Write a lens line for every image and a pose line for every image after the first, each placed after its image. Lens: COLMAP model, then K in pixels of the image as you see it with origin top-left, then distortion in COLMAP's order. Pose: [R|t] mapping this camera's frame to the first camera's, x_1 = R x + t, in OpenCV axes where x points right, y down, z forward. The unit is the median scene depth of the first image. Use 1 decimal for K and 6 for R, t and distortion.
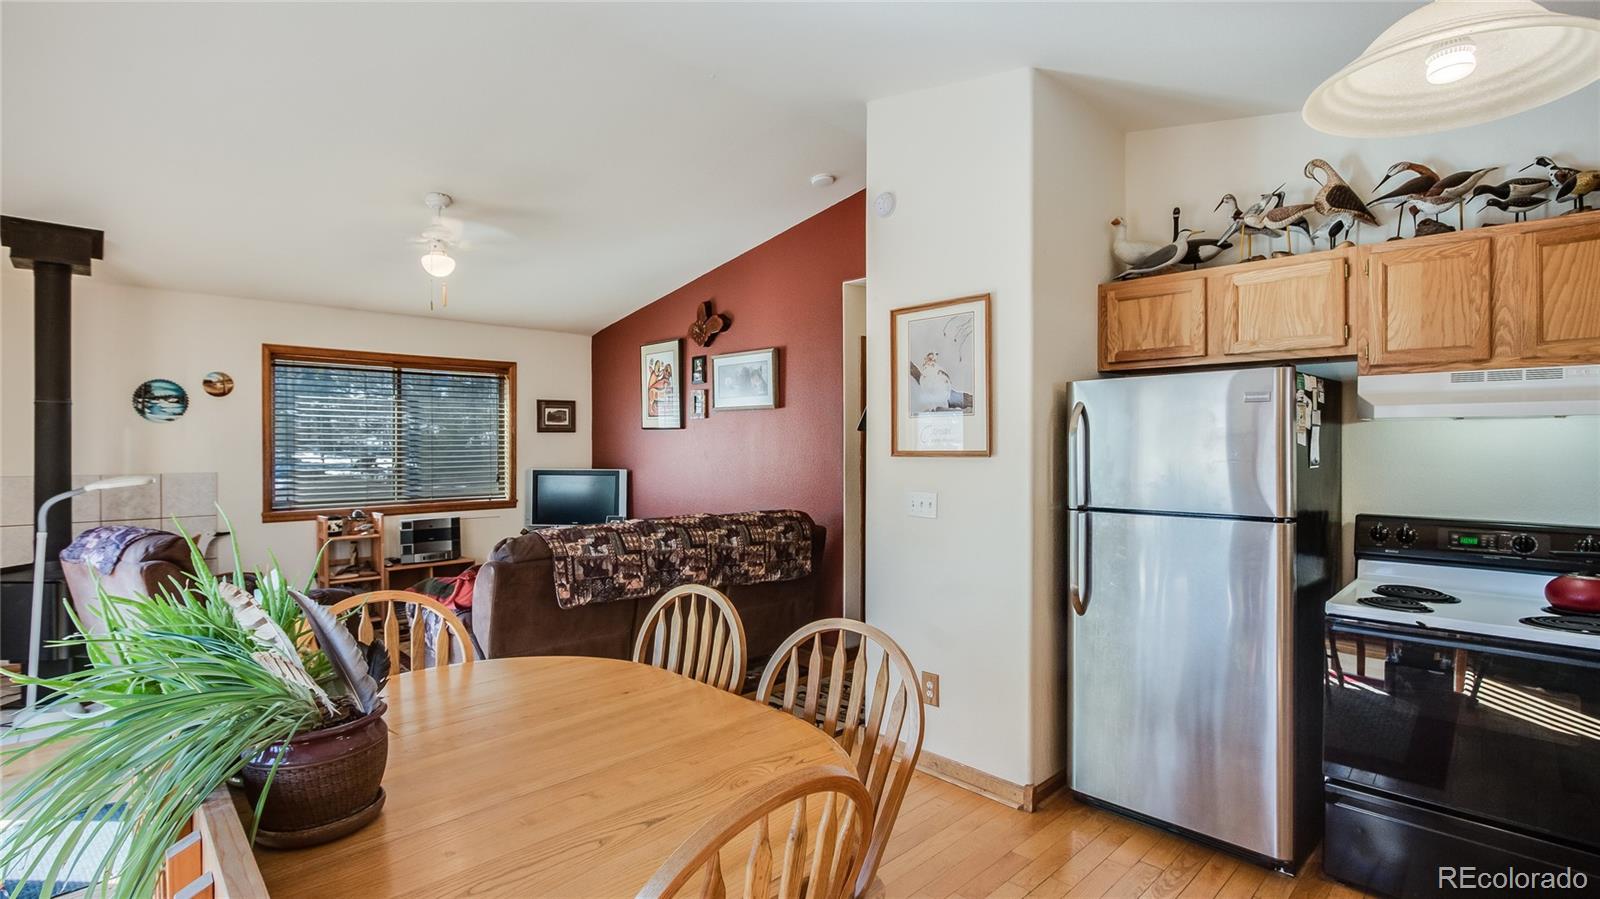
lens RADIAL K [[758.1, 0, 790.3], [0, 758.1, 447.2], [0, 0, 1]] dist [-0.010614, 0.000545]
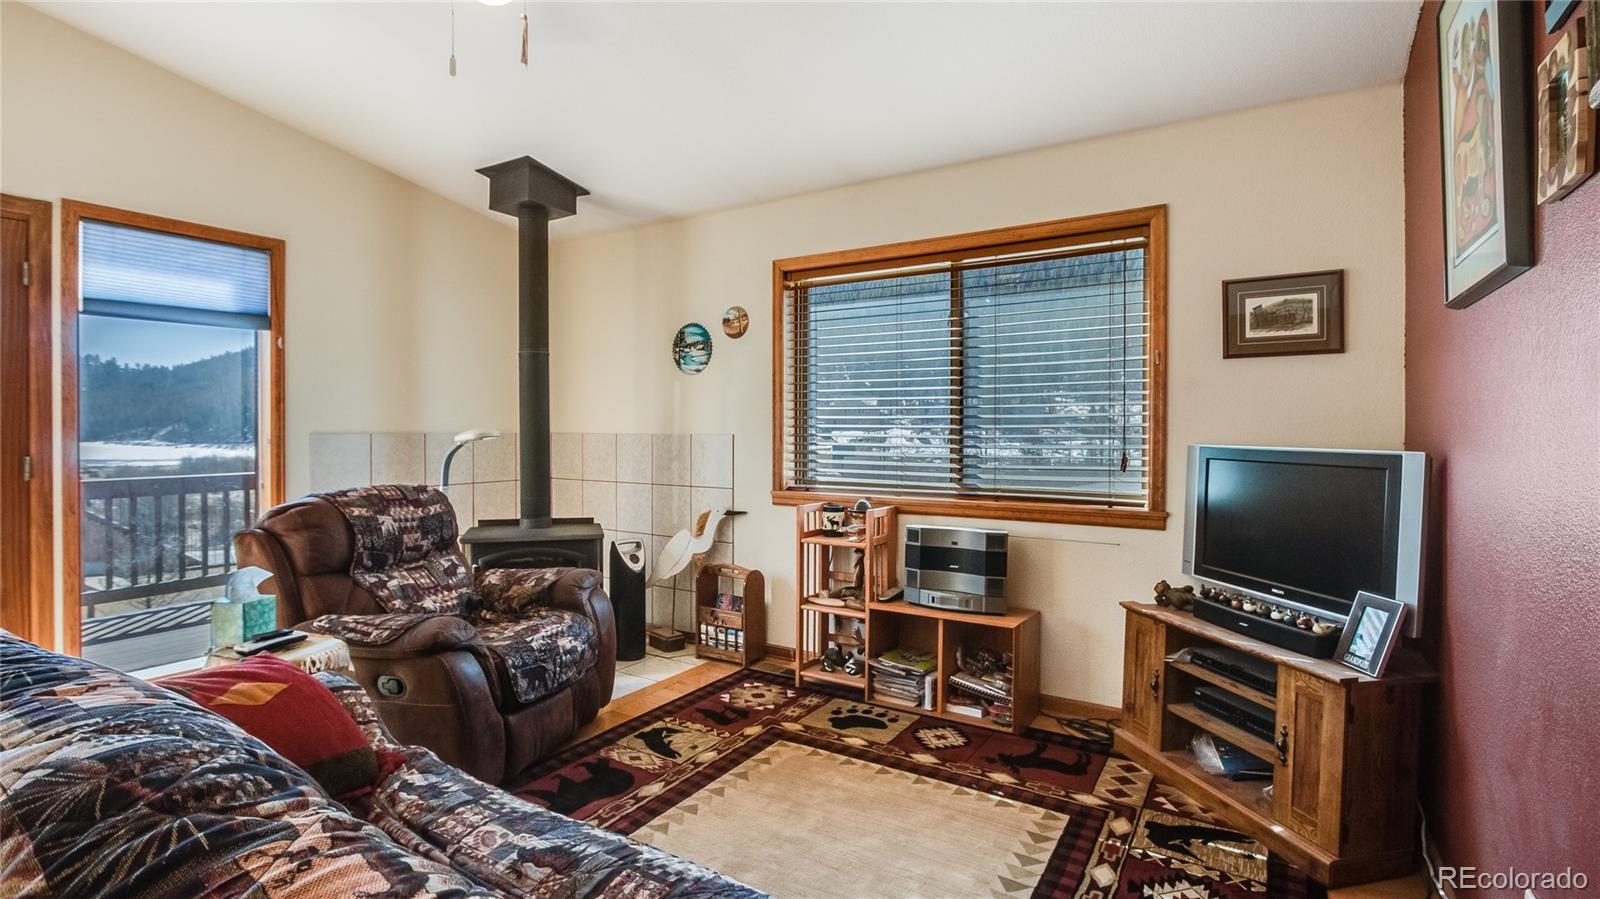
lens RADIAL K [[758.7, 0, 784.3], [0, 758.7, 436.8], [0, 0, 1]] dist [-0.011454, 0.000601]
pose [[0.233893, 0.011399, -0.972196, 0.022362], [-0.006489, 0.999927, 0.010163, 0.025699], [0.972241, 0.003932, 0.233950, 0.806939]]
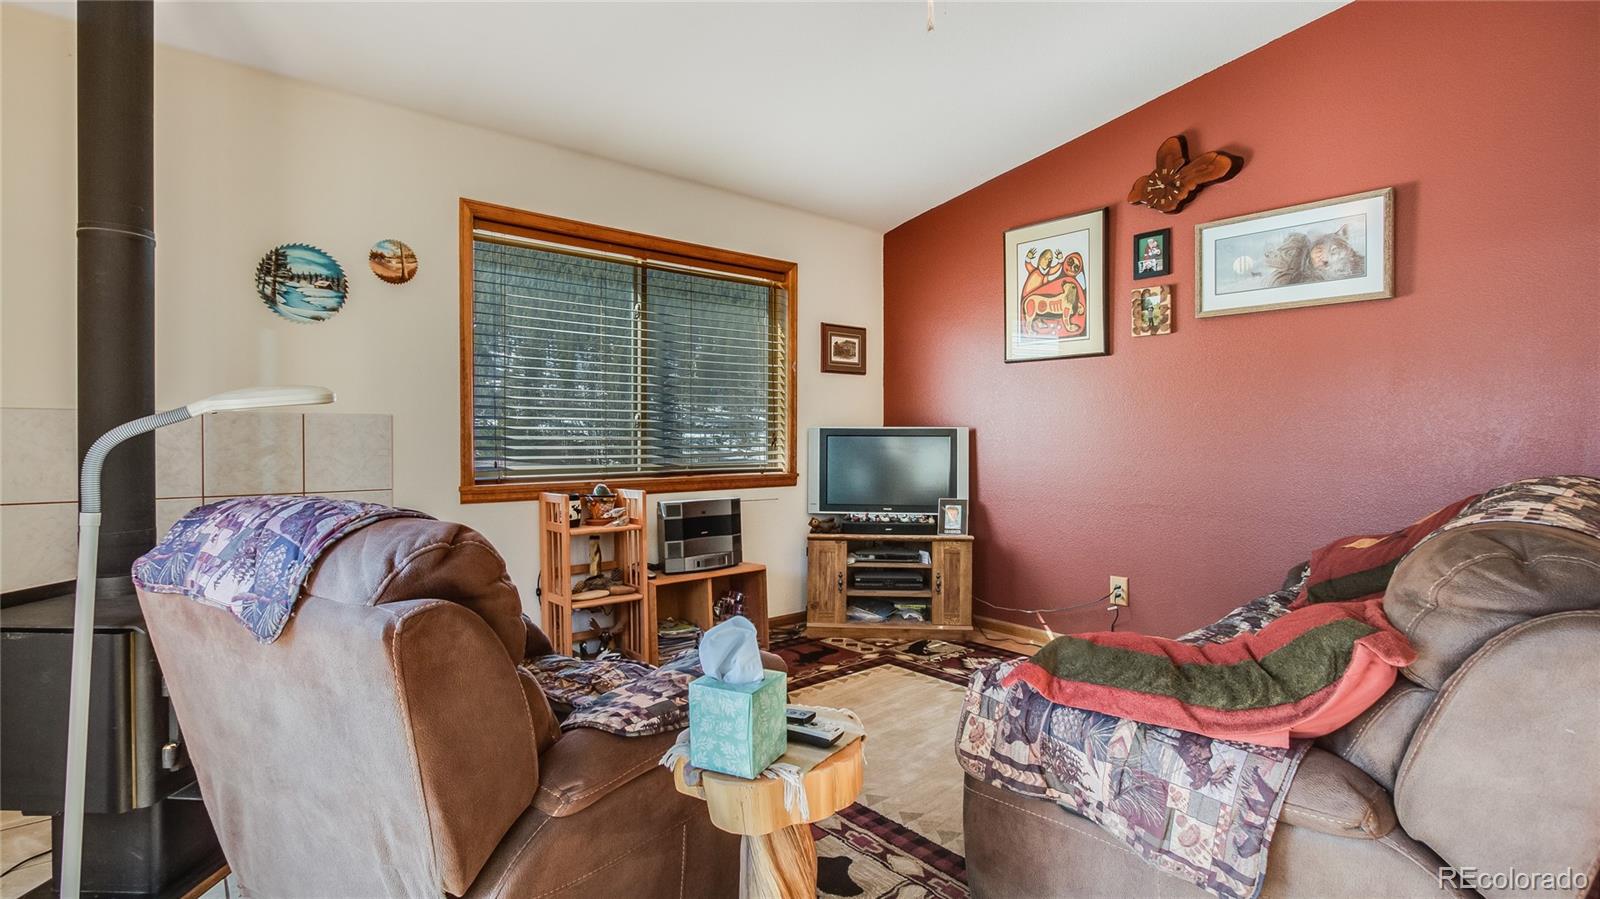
lens RADIAL K [[758.1, 0, 790.3], [0, 758.1, 447.2], [0, 0, 1]] dist [-0.010614, 0.000545]
pose [[0.998697, 0.001975, -0.050998, -0.398452], [-0.001603, 0.999972, 0.007337, 0.049806], [0.051011, -0.007245, 0.998672, 0.409200]]
